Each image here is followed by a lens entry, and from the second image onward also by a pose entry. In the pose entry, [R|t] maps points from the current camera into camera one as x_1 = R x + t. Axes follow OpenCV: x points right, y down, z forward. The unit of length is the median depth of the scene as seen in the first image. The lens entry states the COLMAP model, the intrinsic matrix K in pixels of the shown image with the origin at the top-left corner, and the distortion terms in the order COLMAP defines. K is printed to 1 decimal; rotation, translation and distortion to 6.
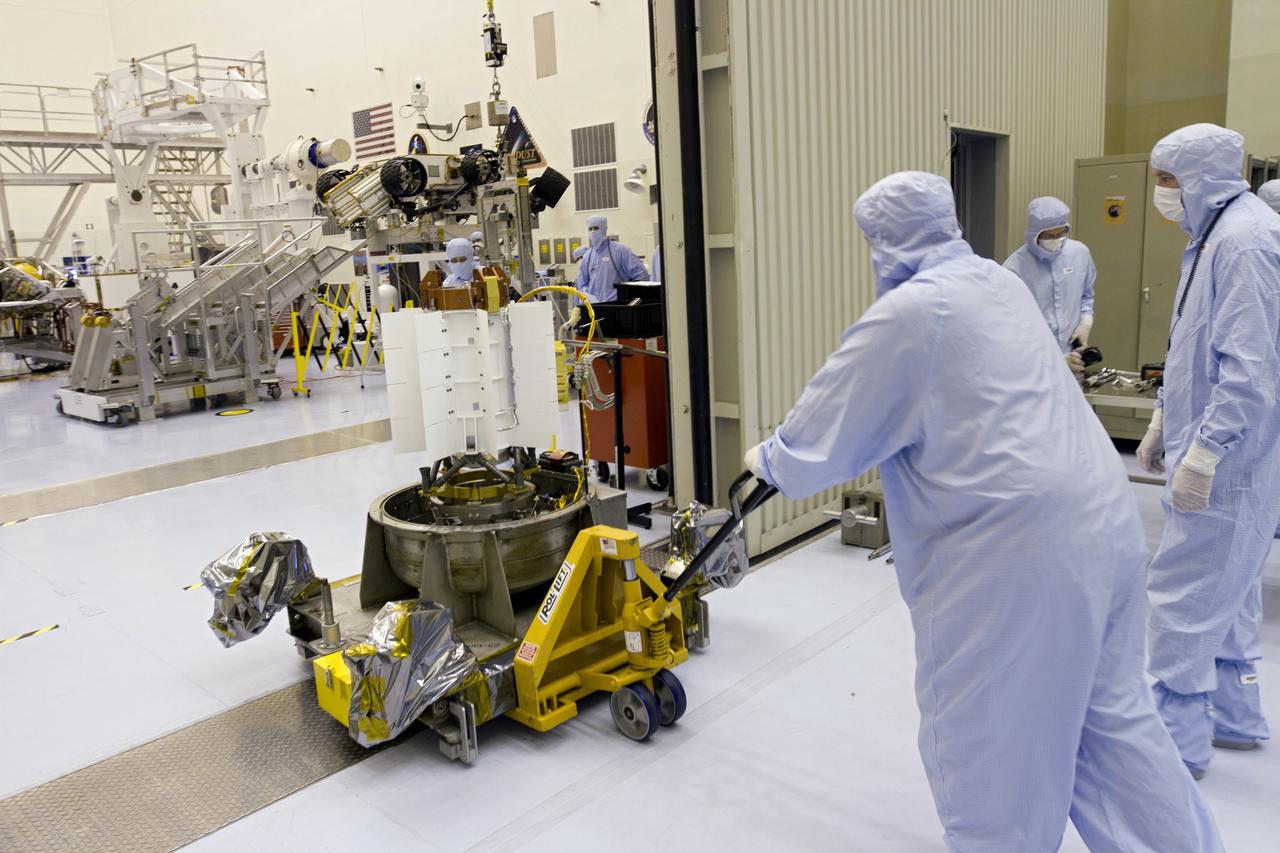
lens RADIAL K [[958.2, 0, 640.0], [0, 958.2, 426.5], [0, 0, 1]] dist [-0.059525, 0.038289]
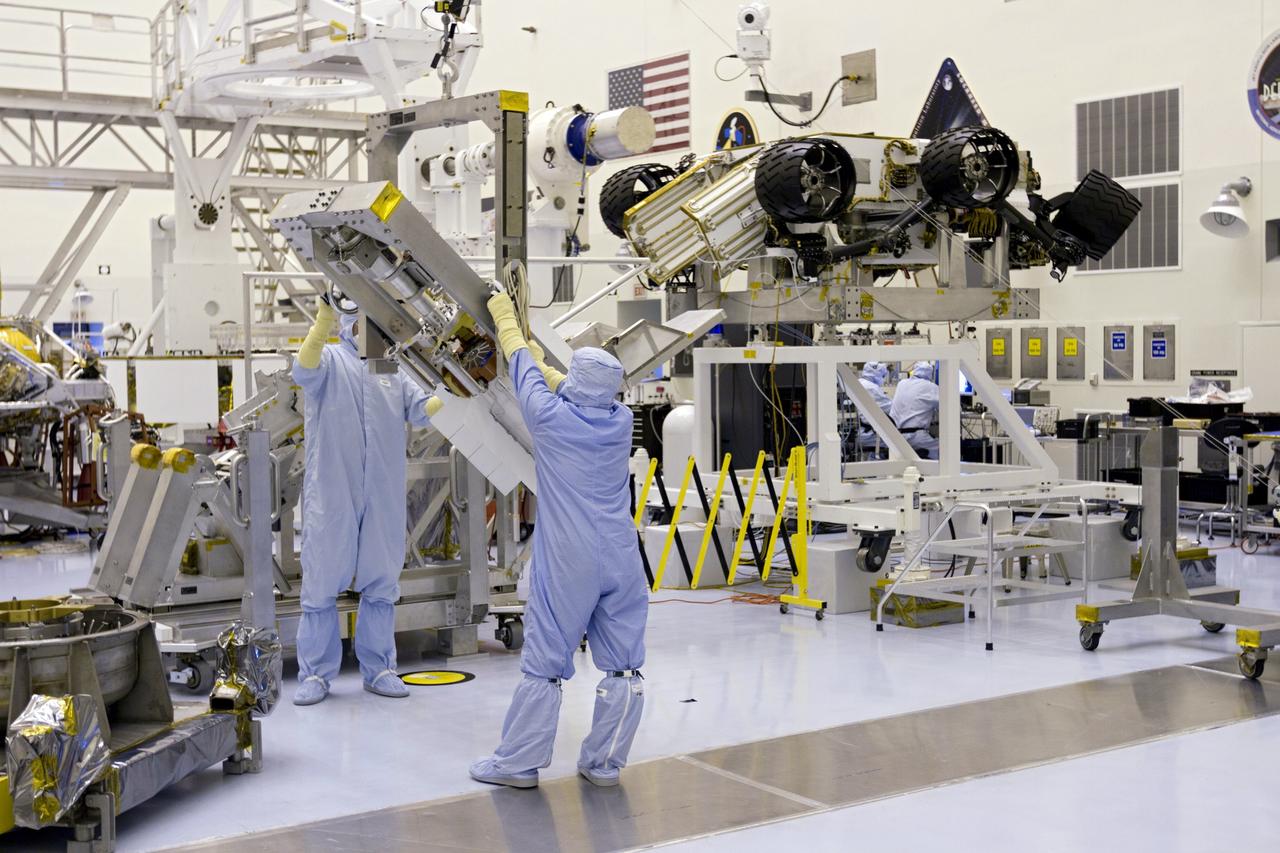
lens RADIAL K [[1785.3, 0, 640.0], [0, 1785.3, 426.5], [0, 0, 1]] dist [-0.001047, 0.143831]
pose [[0.975979, 0.048600, -0.212375, -0.094895], [-0.077451, 0.988522, -0.129715, -0.017921], [0.203633, 0.143048, 0.968541, 0.113091]]
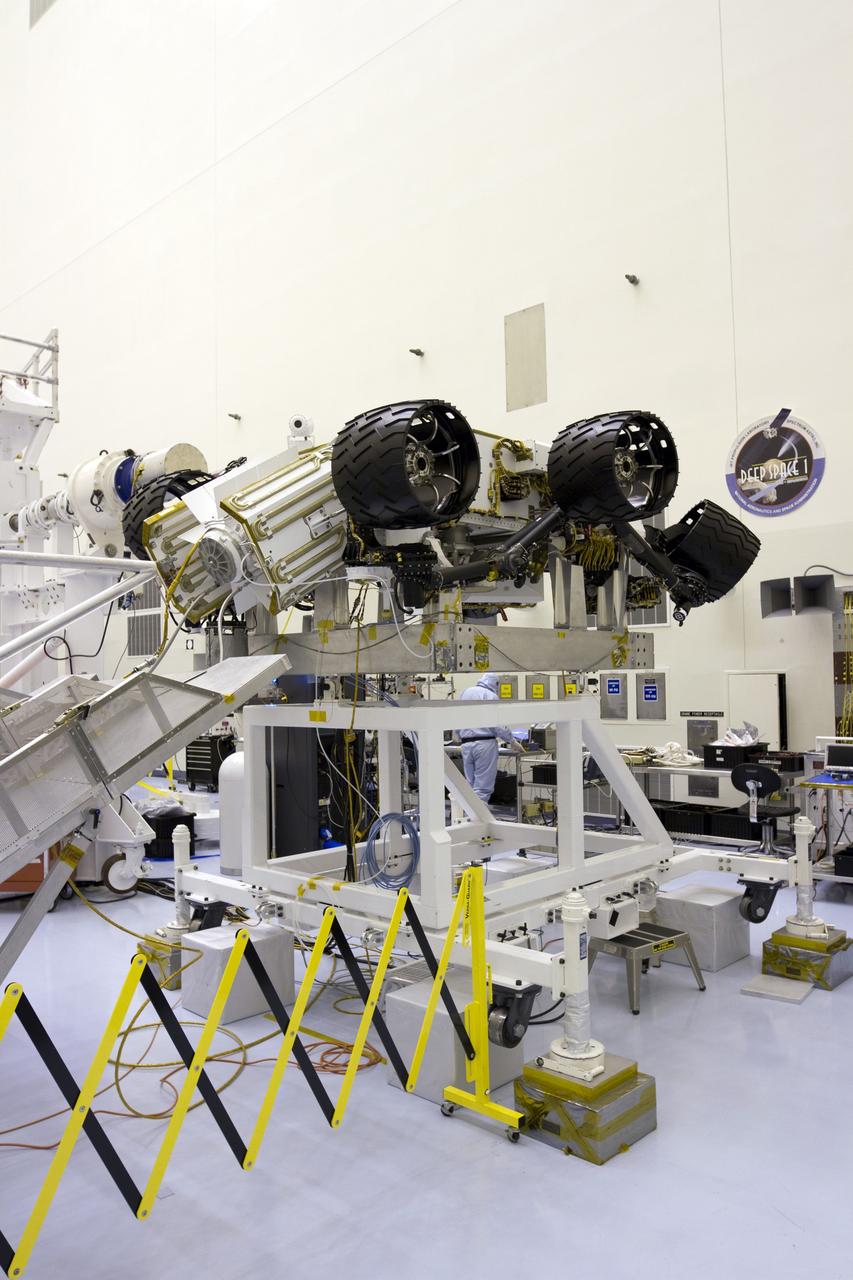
lens RADIAL K [[958.2, 0, 426.5], [0, 958.2, 640.0], [0, 0, 1]] dist [-0.059525, 0.038289]
pose [[0.999319, 0.034849, -0.012135, -0.163325], [-0.036700, 0.972917, -0.228222, -0.093278], [0.003853, 0.228512, 0.973534, 0.489205]]
